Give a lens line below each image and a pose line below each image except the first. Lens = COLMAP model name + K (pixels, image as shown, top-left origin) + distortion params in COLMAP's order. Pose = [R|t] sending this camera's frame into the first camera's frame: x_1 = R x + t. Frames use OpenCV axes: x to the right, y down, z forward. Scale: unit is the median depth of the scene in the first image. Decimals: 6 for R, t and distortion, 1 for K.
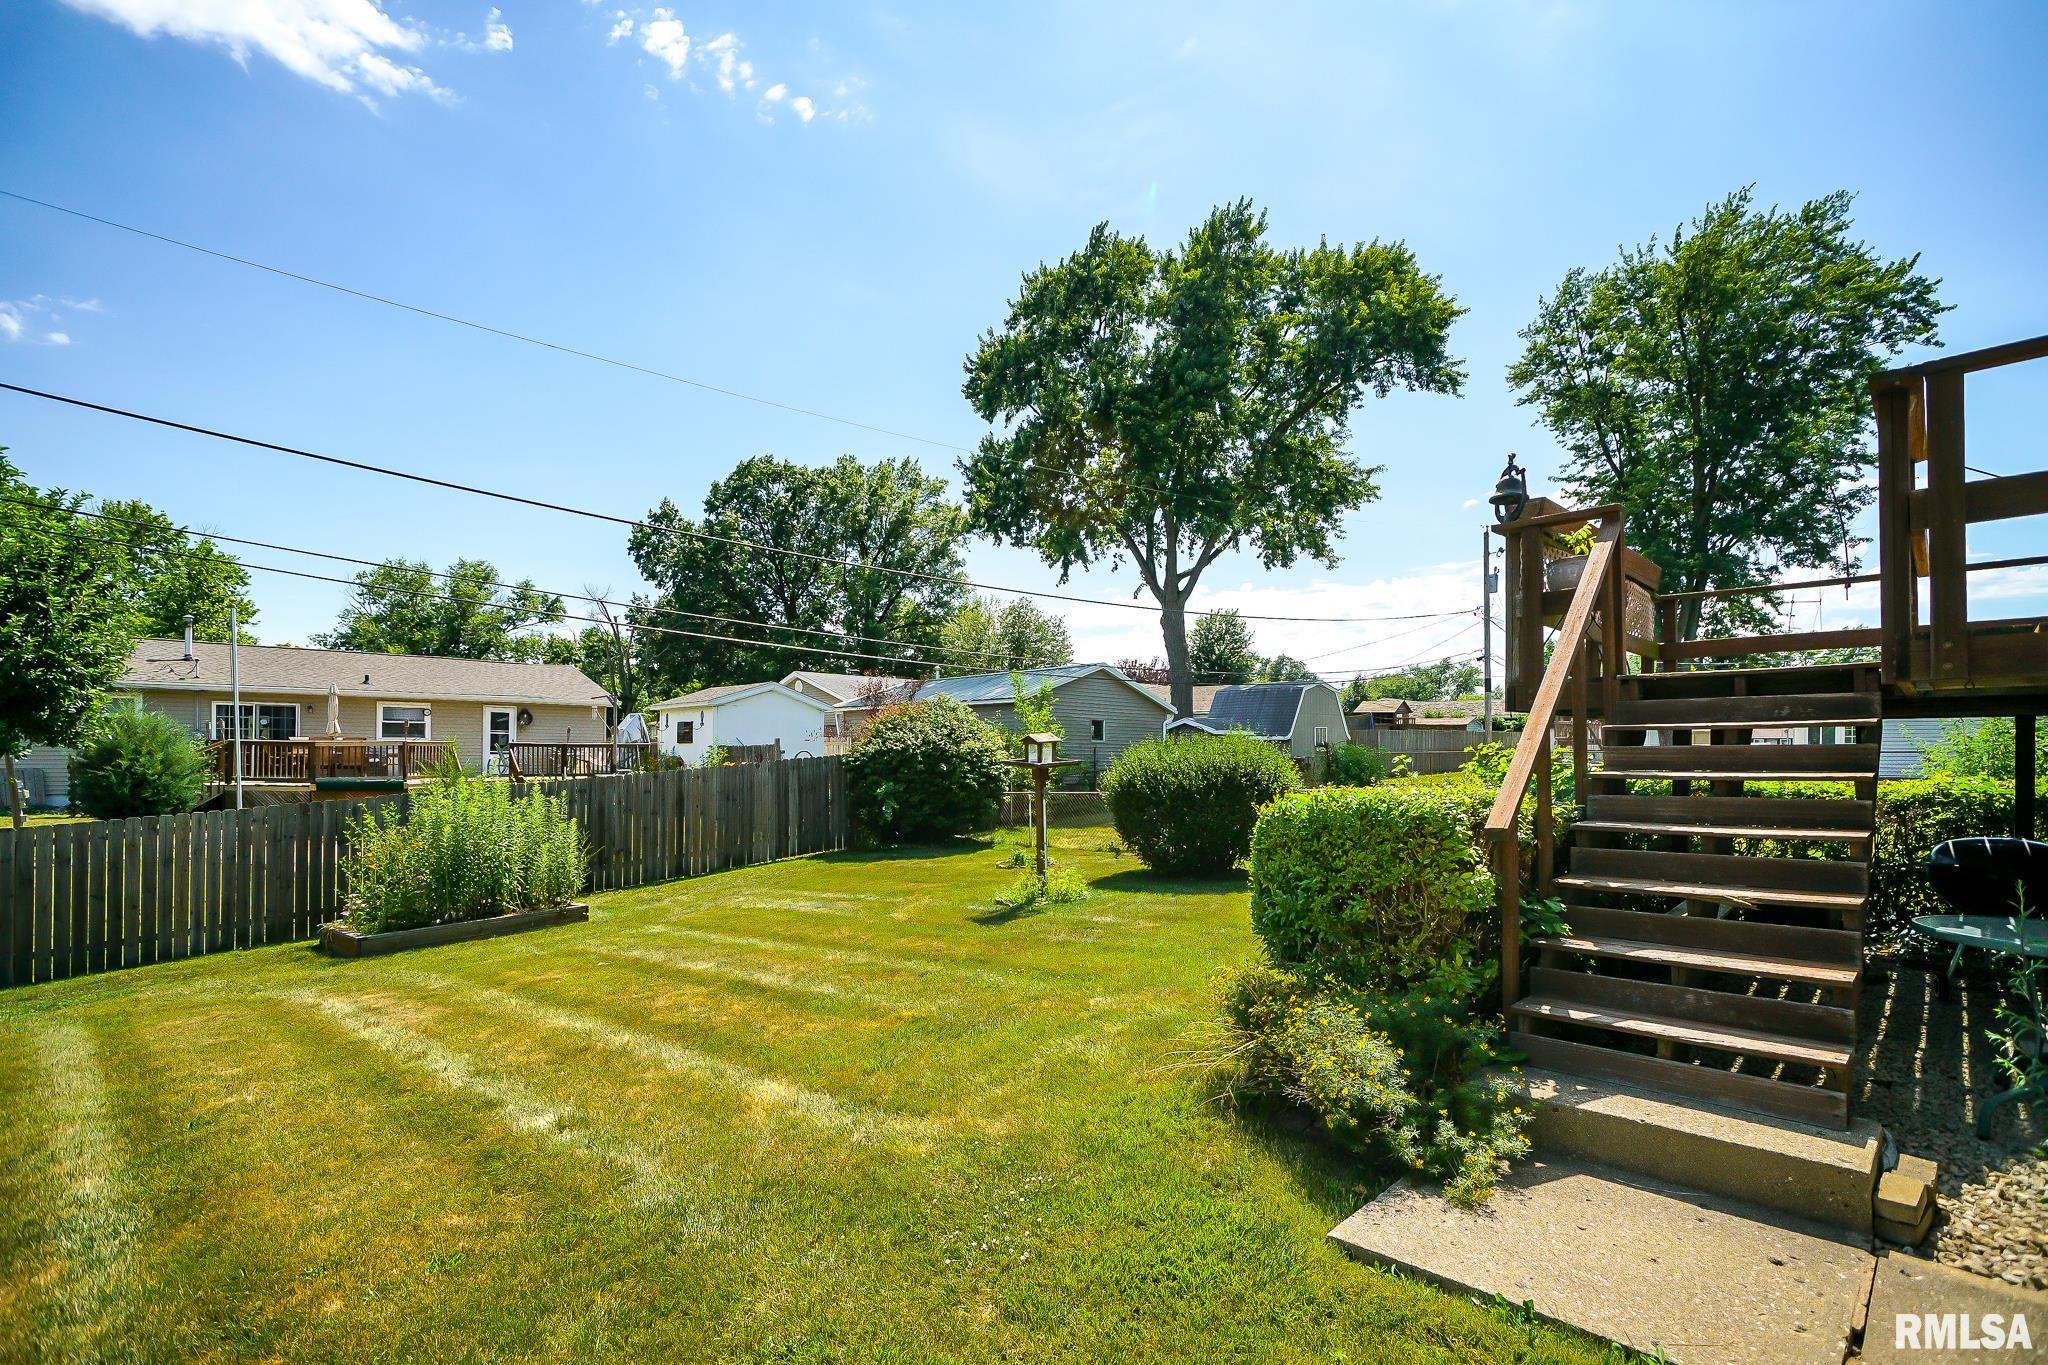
lens RADIAL K [[980.4, 0, 1039.3], [0, 980.4, 722.8], [0, 0, 1]] dist [-0.007864, 0.003887]
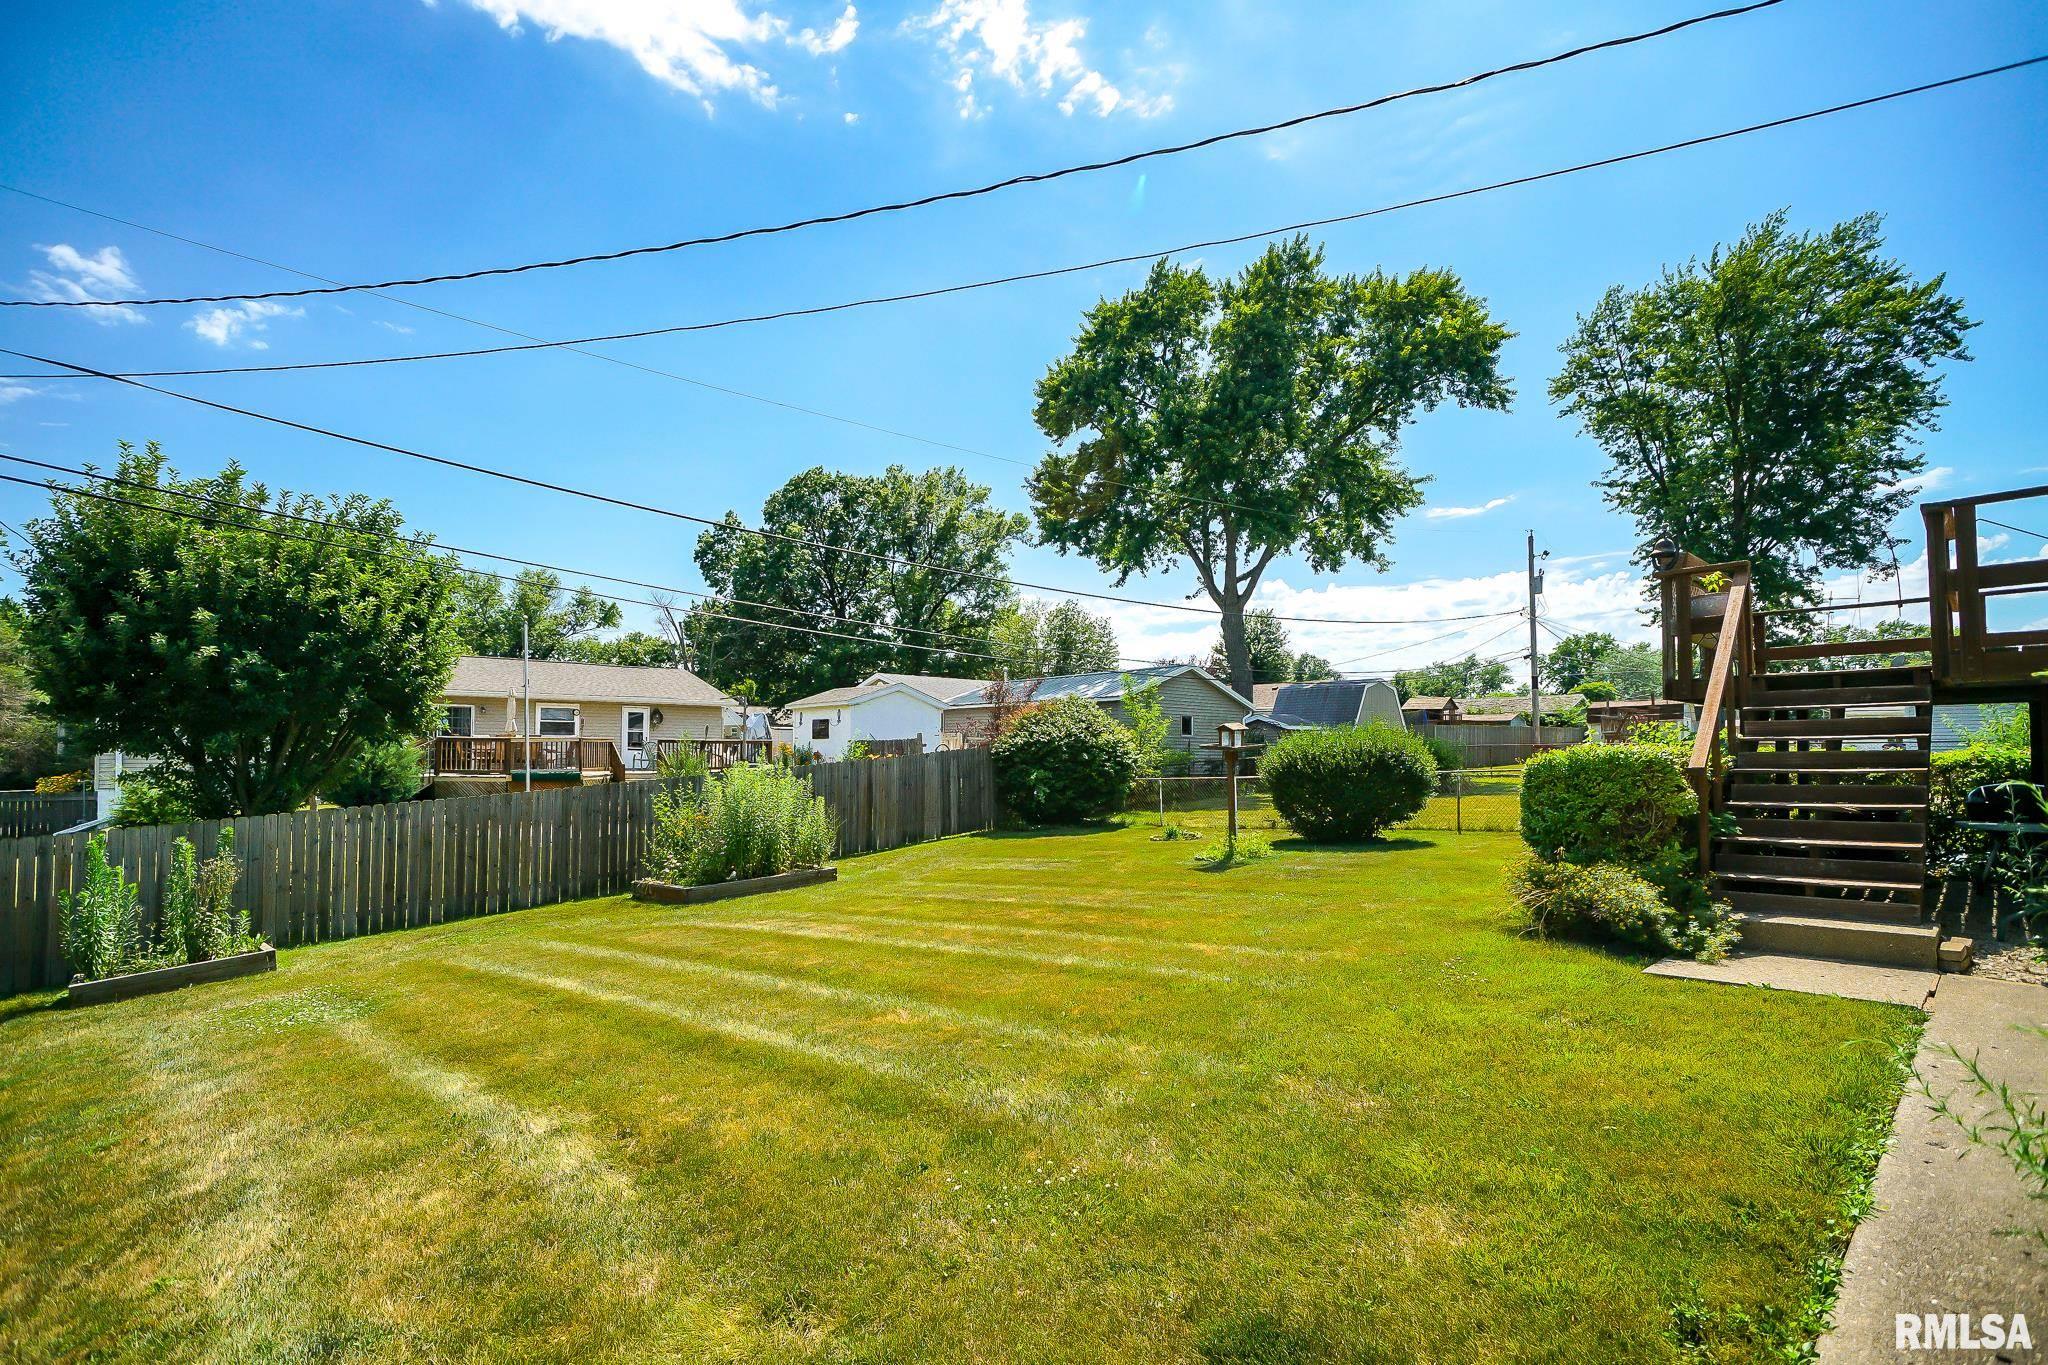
lens RADIAL K [[980.4, 0, 1021.2], [0, 980.4, 697.4], [0, 0, 1]] dist [-0.007864, 0.003887]
pose [[0.999415, -0.005730, -0.033721, -0.064525], [0.004855, 0.999651, -0.025971, 0.002682], [0.033858, 0.025792, 0.999094, -0.072799]]
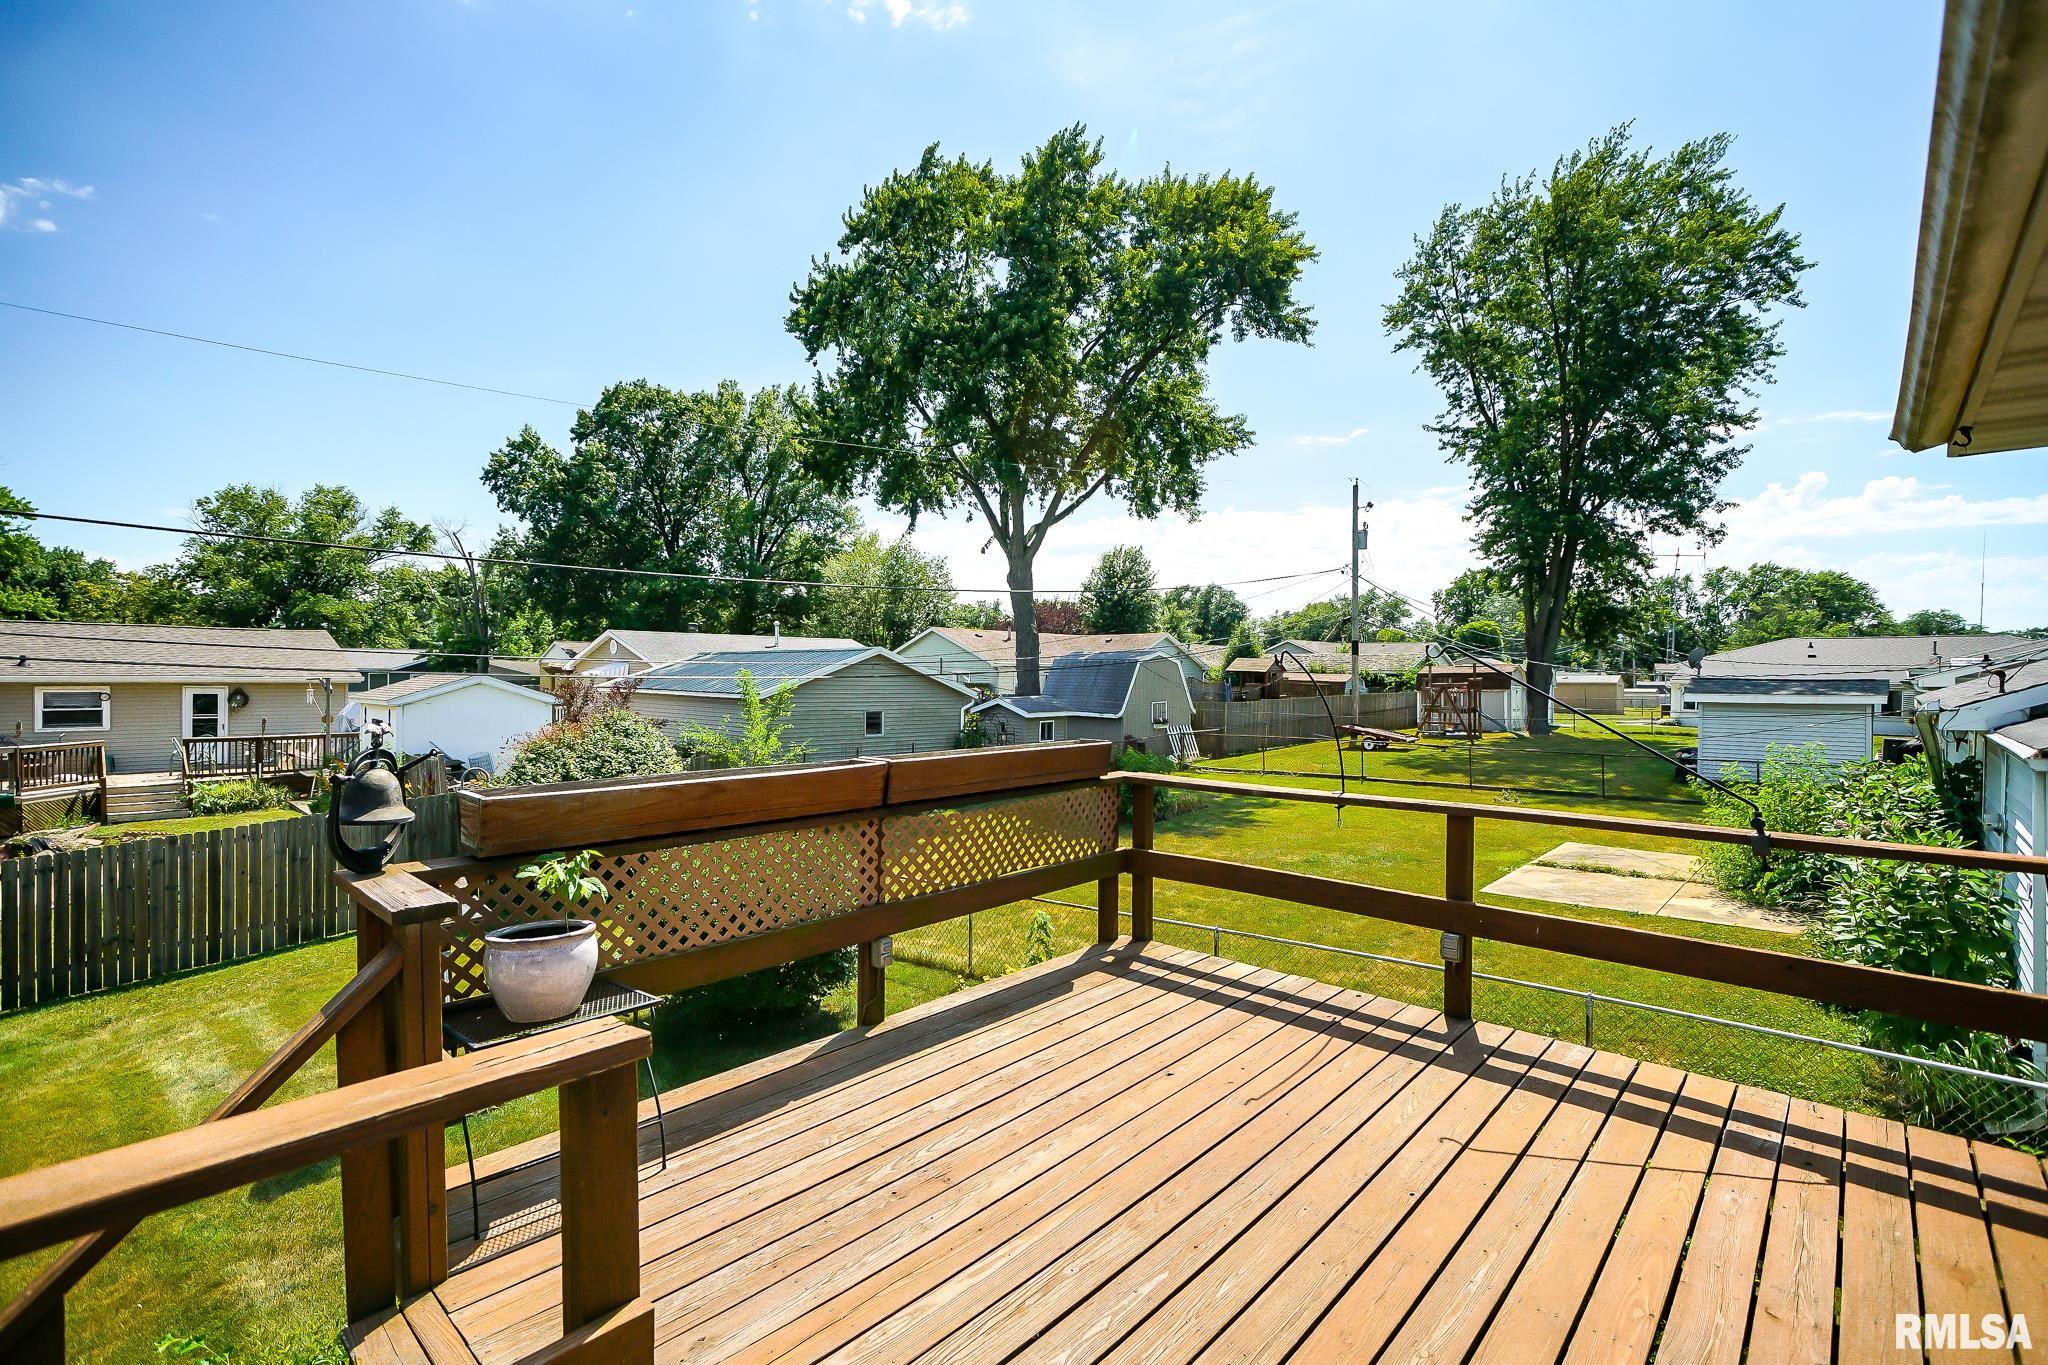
lens RADIAL K [[980.4, 0, 1031.2], [0, 980.4, 676.0], [0, 0, 1]] dist [-0.007864, 0.003887]
pose [[0.998919, 0.004188, 0.046288, 0.119674], [-0.005741, 0.999423, 0.033478, -0.048750], [-0.046121, -0.033707, 0.998367, 0.074682]]
